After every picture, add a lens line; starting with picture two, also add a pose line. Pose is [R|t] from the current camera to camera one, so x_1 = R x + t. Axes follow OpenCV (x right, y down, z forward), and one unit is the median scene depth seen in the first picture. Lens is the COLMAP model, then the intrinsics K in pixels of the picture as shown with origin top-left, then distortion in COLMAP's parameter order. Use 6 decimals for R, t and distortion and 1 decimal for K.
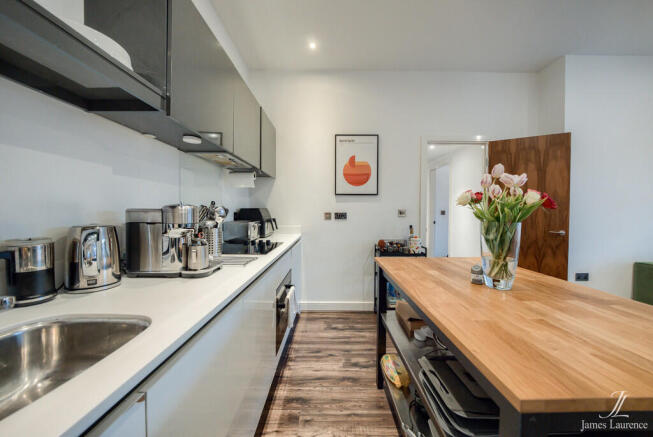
lens RADIAL K [[235.2, 0, 326.5], [0, 235.2, 218.5], [0, 0, 1]] dist [-0.000647, -0.000010]
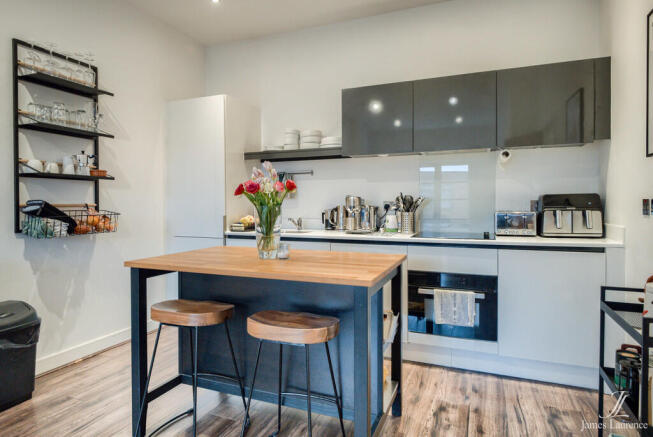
lens RADIAL K [[391.1, 0, 326.5], [0, 391.1, 218.5], [0, 0, 1]] dist [0.003608, 0.001044]
pose [[-0.375077, 0.032107, -0.926437, 0.911937], [-0.013967, 0.999091, 0.040280, -0.009546], [0.926888, 0.028048, -0.374288, 0.736728]]
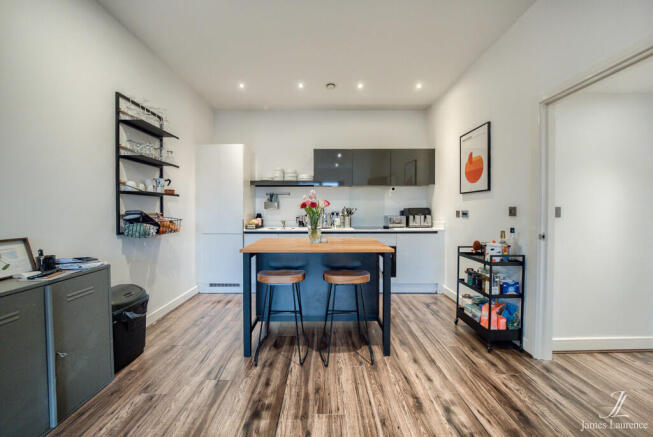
lens RADIAL K [[235.2, 0, 326.5], [0, 235.2, 218.5], [0, 0, 1]] dist [-0.000647, -0.000010]
pose [[0.019449, 0.033490, -0.999250, 1.083531], [-0.015986, 0.999321, 0.033181, -0.015853], [0.999683, 0.015329, 0.019971, 0.385104]]
